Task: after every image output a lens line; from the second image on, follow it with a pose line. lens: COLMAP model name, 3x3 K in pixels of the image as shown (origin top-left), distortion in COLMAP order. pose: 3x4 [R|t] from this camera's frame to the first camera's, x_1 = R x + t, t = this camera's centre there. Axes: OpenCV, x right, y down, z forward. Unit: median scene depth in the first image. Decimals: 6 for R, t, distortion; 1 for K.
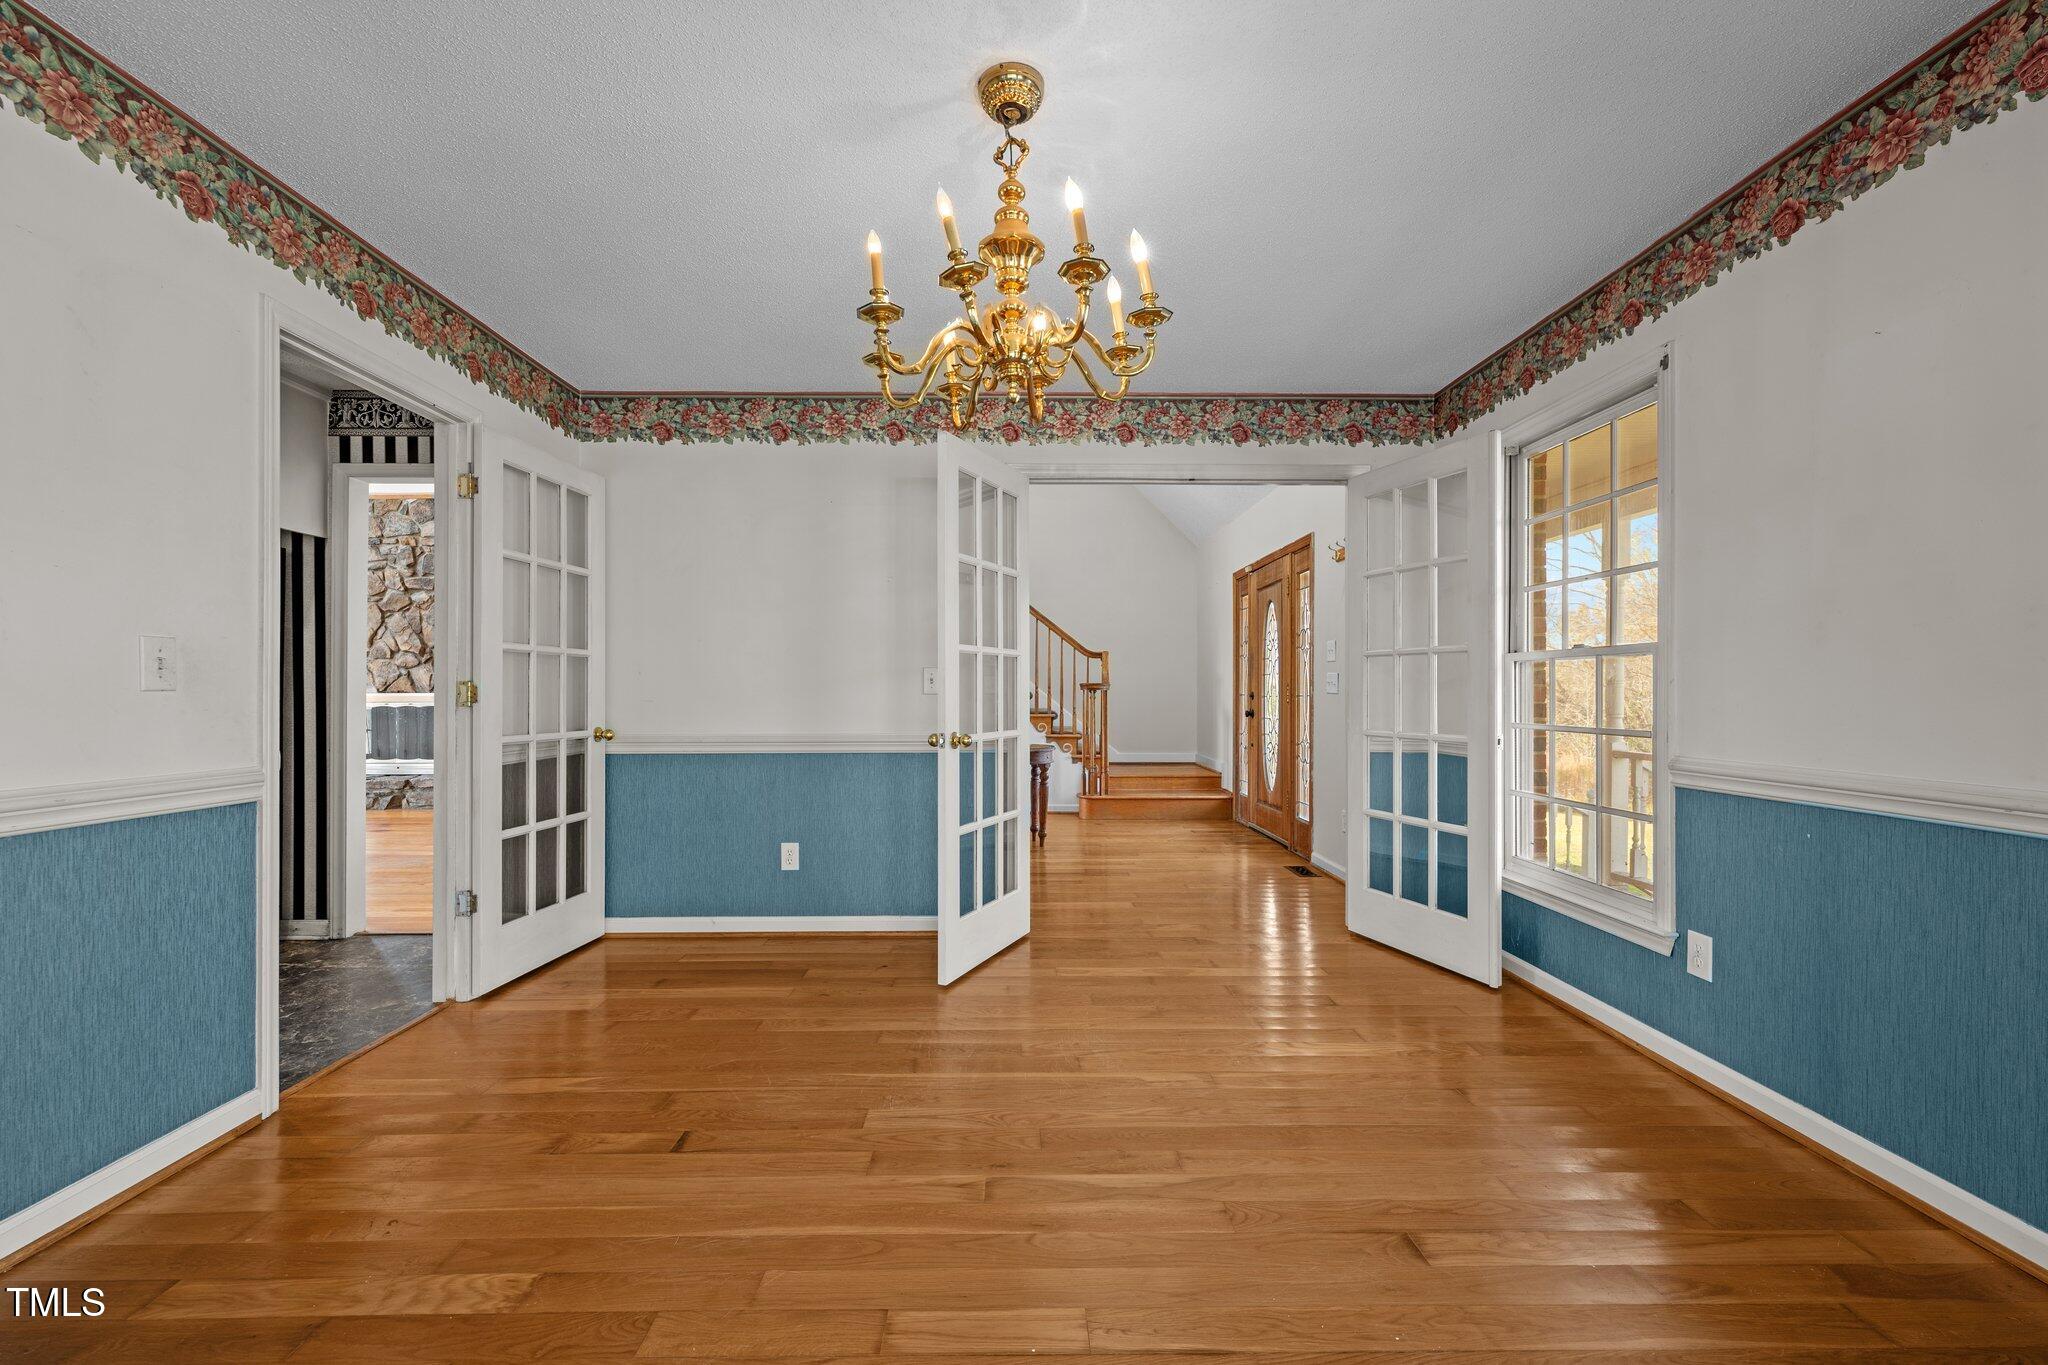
lens RADIAL K [[834.2, 0, 1020.9], [0, 834.2, 677.1], [0, 0, 1]] dist [0.001308, -0.000881]
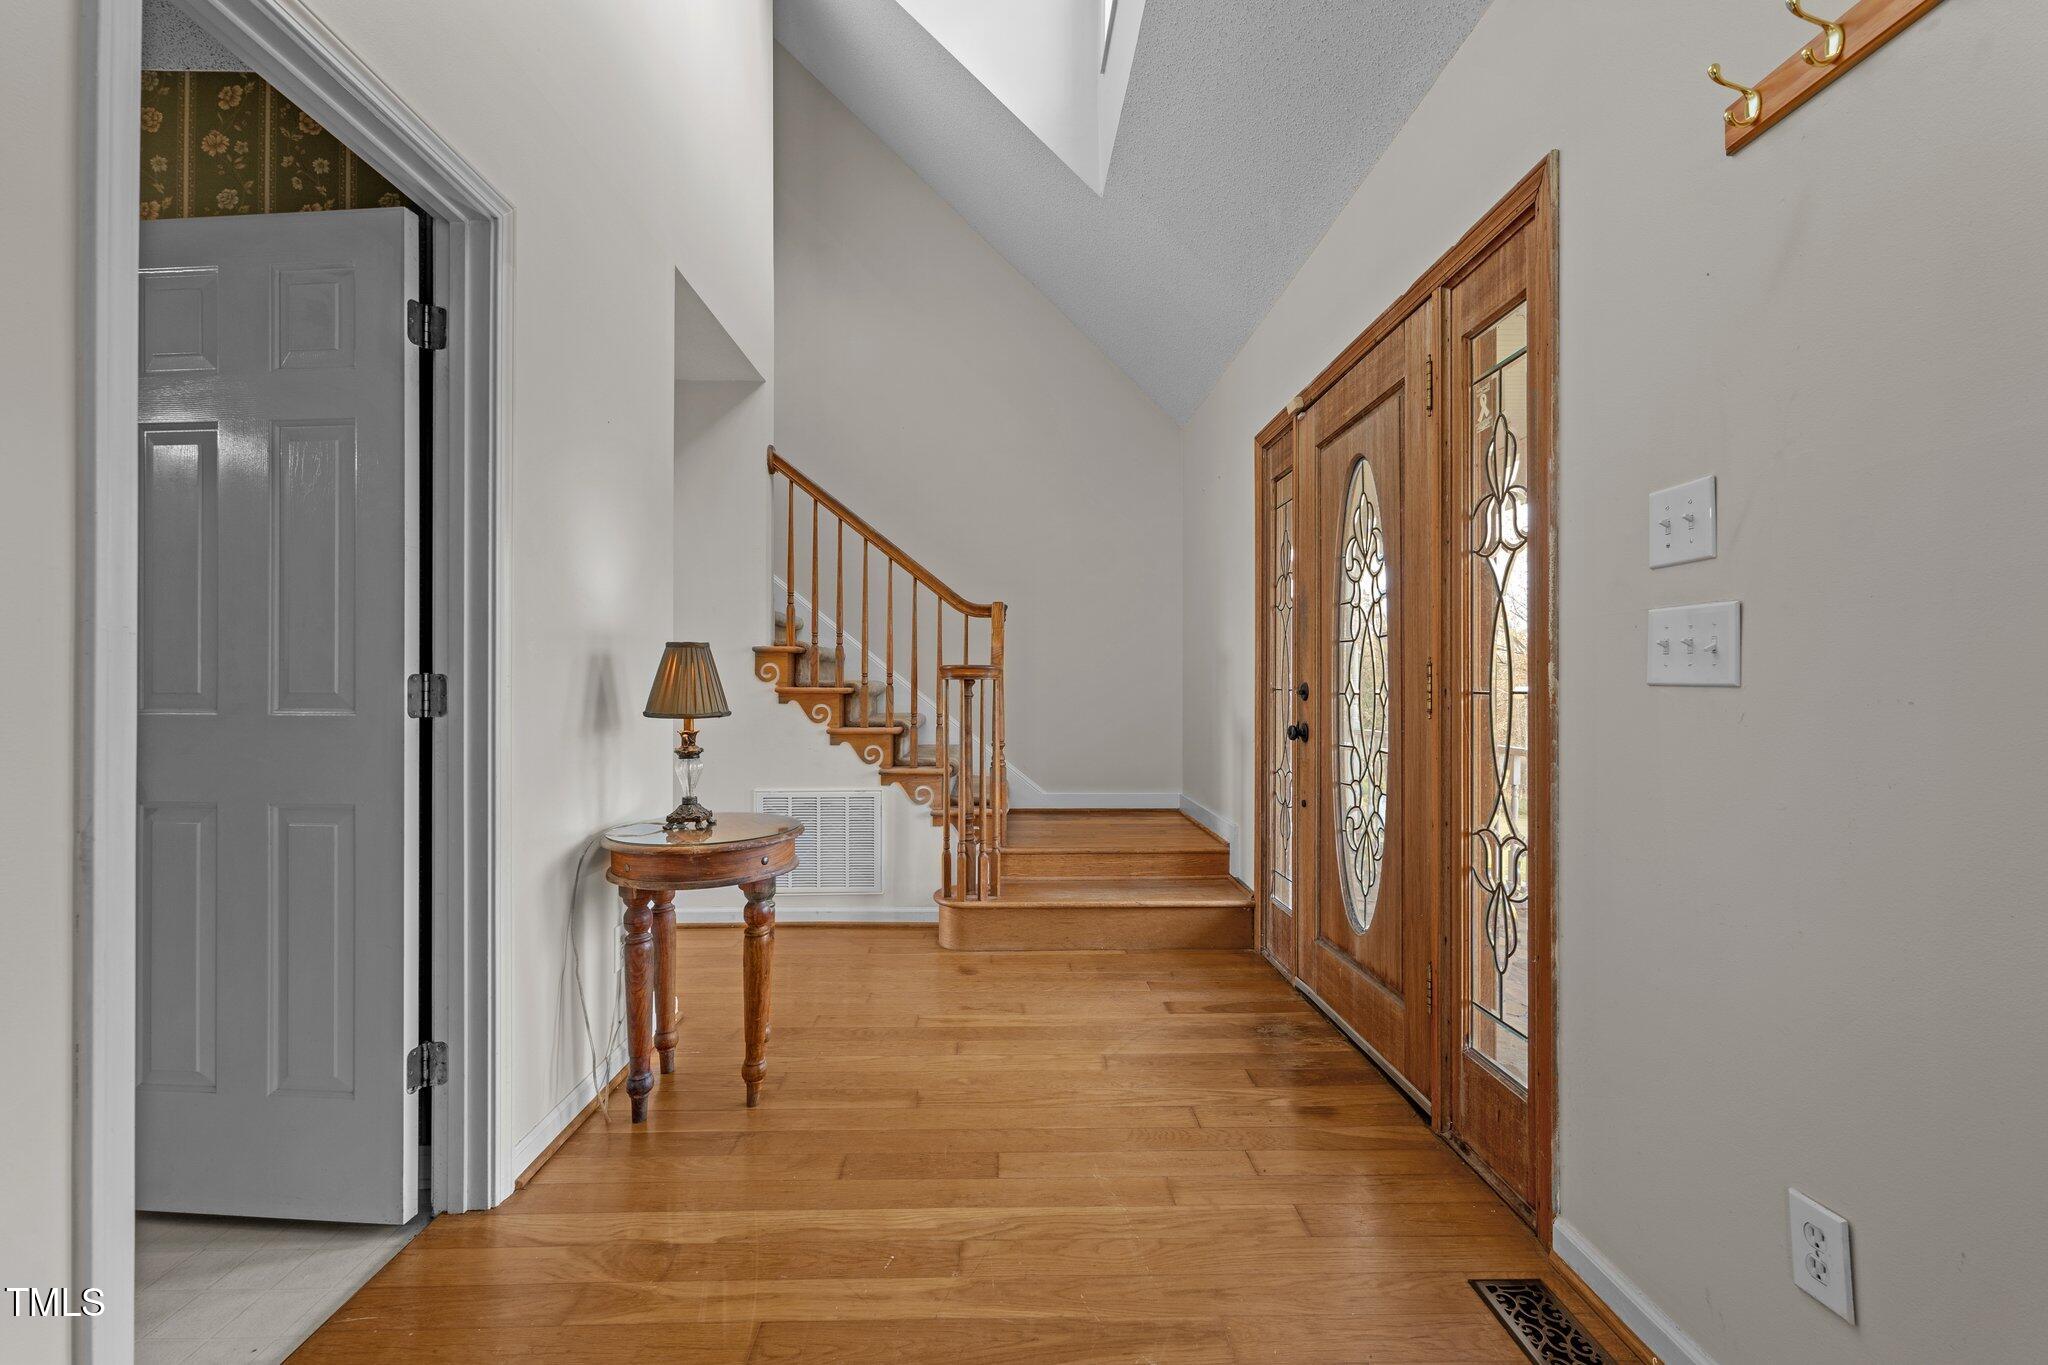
lens RADIAL K [[832.8, 0, 1021.1], [0, 832.8, 684.5], [0, 0, 1]] dist [-0.000775, -0.000004]
pose [[0.999955, -0.002747, 0.009108, 0.113142], [0.002583, 0.999835, 0.017981, 0.009735], [-0.009156, -0.017957, 0.999797, 0.514534]]
